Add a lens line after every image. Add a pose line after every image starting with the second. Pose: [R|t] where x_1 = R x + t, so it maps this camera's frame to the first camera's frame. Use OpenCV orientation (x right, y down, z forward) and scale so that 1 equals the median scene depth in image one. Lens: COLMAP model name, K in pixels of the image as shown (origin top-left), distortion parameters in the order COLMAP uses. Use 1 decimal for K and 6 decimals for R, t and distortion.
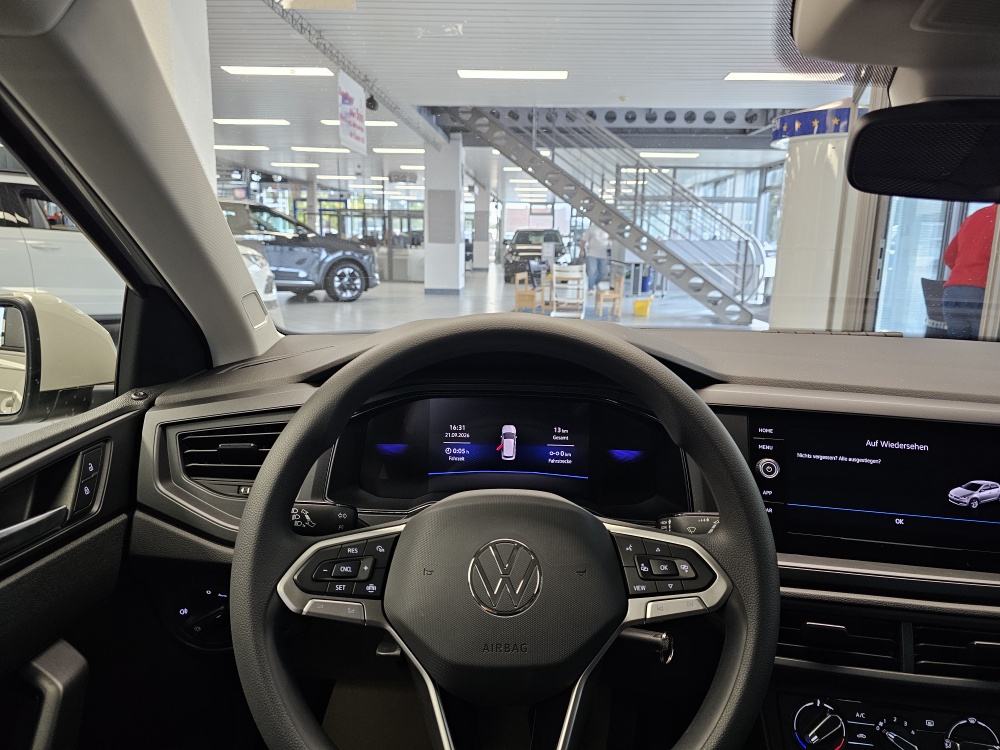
lens RADIAL K [[689.0, 0, 508.8], [0, 689.0, 367.7], [0, 0, 1]] dist [0.071420, -0.066041]
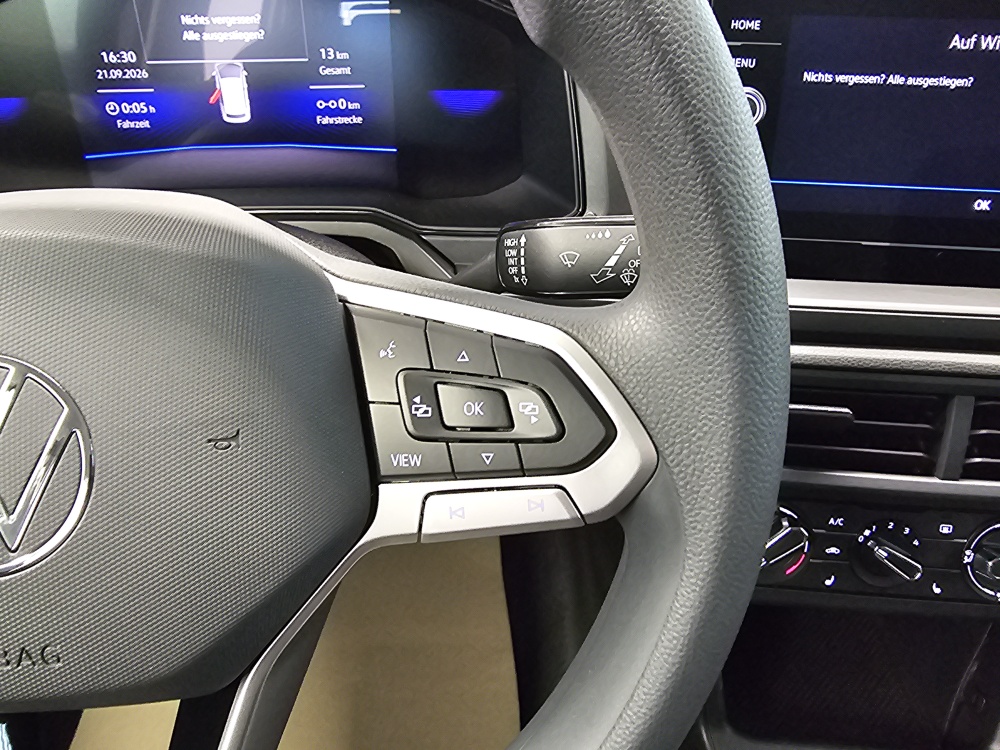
lens RADIAL K [[704.1, 0, 461.2], [0, 704.1, 357.8], [0, 0, 1]] dist [-0.003284, 0.003210]
pose [[0.997032, -0.062984, 0.044280, 0.146924], [0.037970, 0.902571, 0.428864, 0.083642], [-0.066978, -0.425909, 0.902283, 0.501666]]
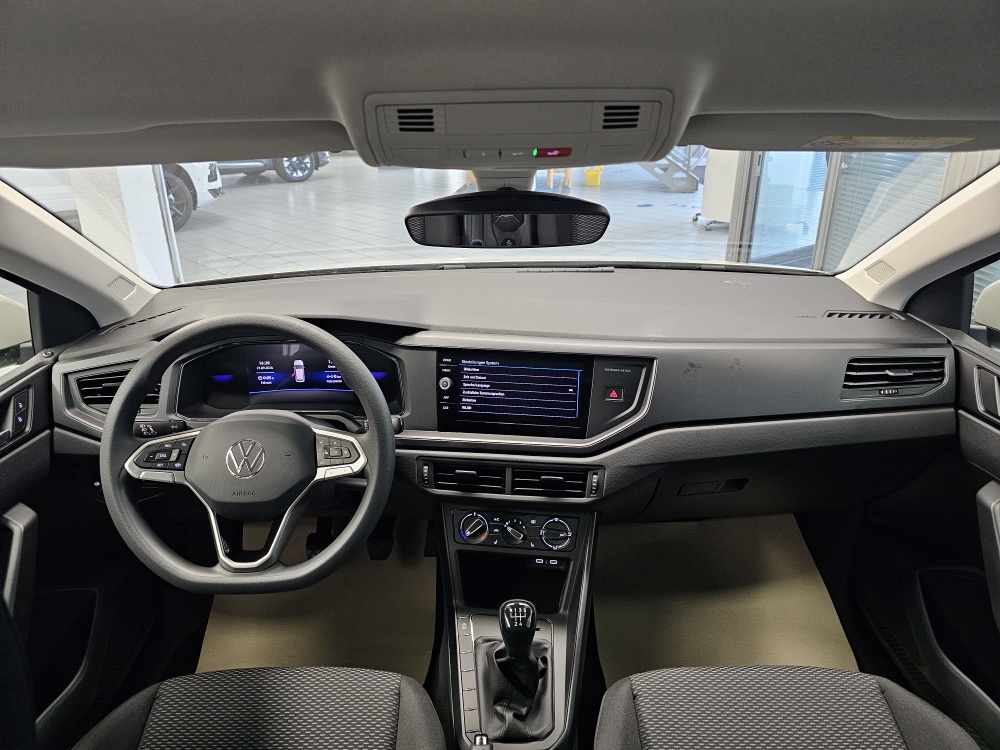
lens RADIAL K [[689.0, 0, 498.1], [0, 689.0, 377.8], [0, 0, 1]] dist [0.071420, -0.066041]
pose [[0.998874, -0.046432, 0.009783, 0.480709], [0.043479, 0.978166, 0.203225, -0.193362], [-0.019006, -0.202571, 0.979083, -0.591397]]
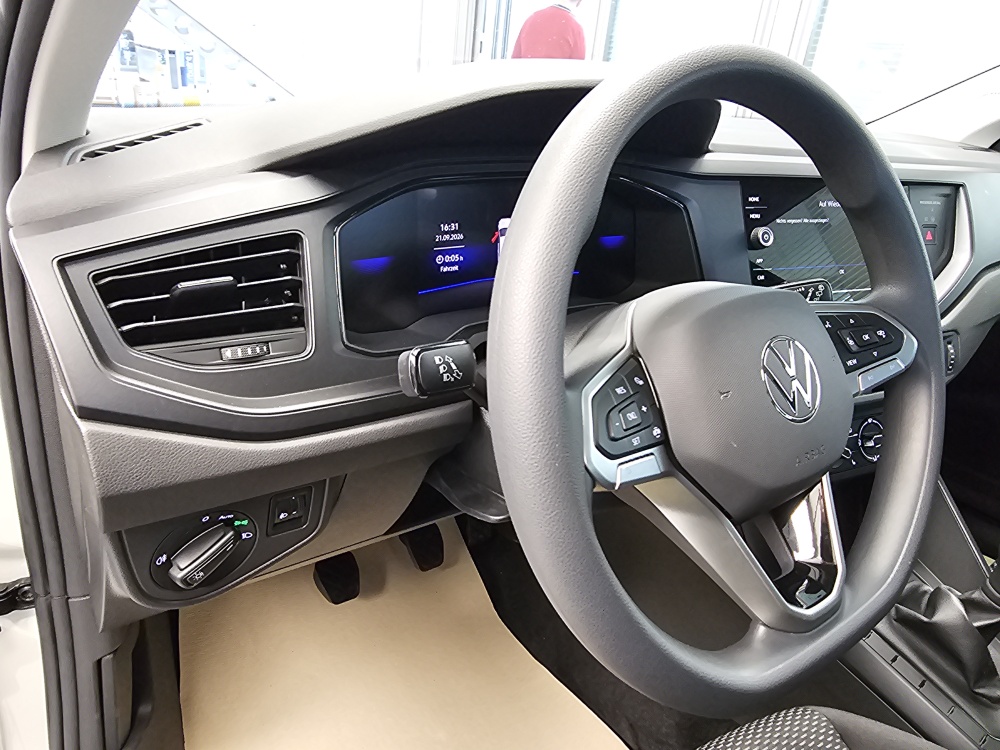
lens RADIAL K [[704.1, 0, 491.0], [0, 704.1, 357.0], [0, 0, 1]] dist [-0.003284, 0.003210]
pose [[0.814266, -0.186682, 0.549655, -0.542462], [0.044526, 0.964174, 0.261506, 0.028318], [-0.578782, -0.188462, 0.793407, 0.385164]]
